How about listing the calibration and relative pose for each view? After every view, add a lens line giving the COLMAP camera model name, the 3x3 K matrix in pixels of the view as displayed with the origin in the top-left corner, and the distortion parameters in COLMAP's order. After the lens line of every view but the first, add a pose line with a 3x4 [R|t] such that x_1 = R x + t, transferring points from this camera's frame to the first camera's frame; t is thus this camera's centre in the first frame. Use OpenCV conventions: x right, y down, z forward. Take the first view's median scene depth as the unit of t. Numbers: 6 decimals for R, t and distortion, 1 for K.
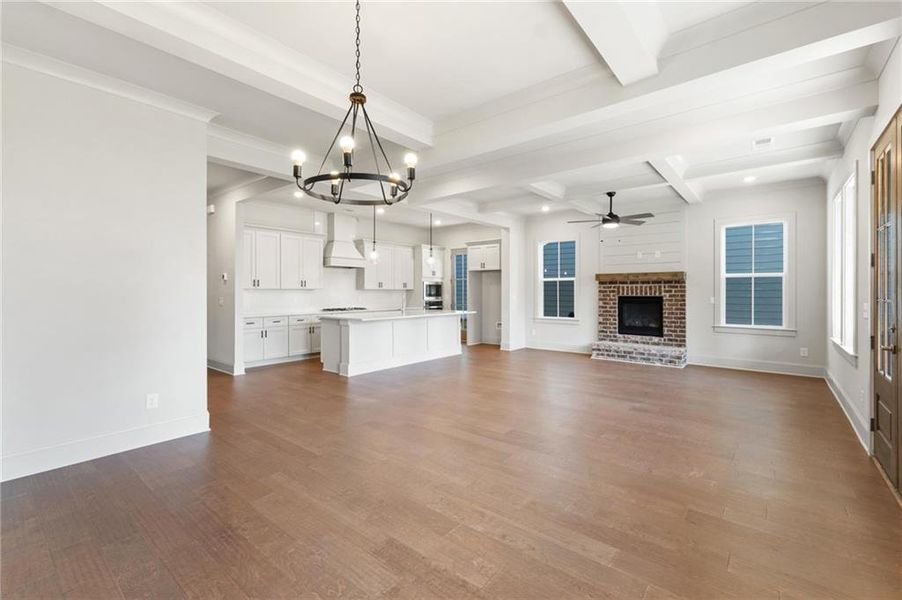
lens RADIAL K [[388.1, 0, 465.0], [0, 388.1, 291.6], [0, 0, 1]] dist [0.004507, 0.000362]
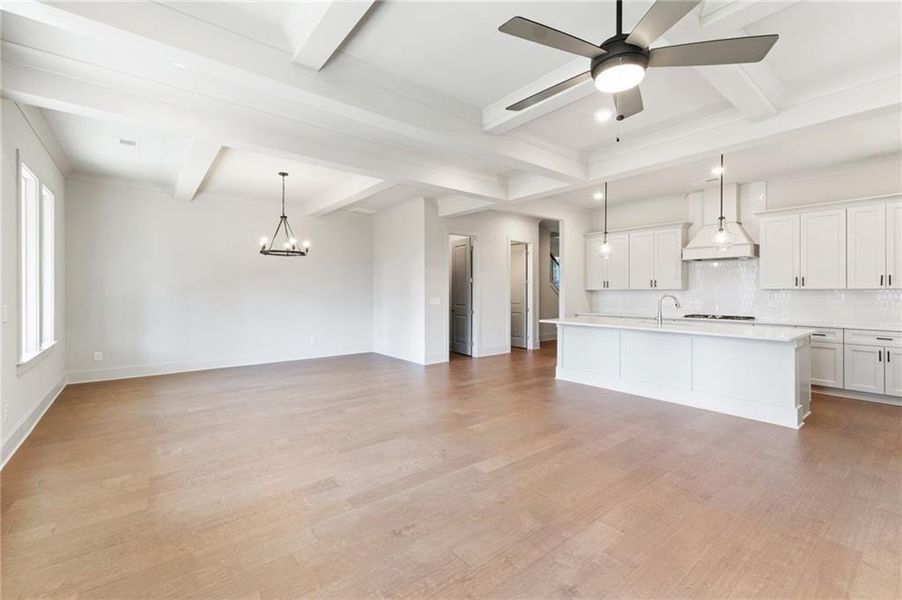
lens RADIAL K [[388.1, 0, 453.9], [0, 388.1, 298.0], [0, 0, 1]] dist [0.004507, 0.000362]
pose [[-0.210767, 0.013973, -0.977437, 0.634134], [-0.000418, 0.999896, 0.014384, -0.000141], [0.977536, 0.003440, -0.210739, 0.840752]]
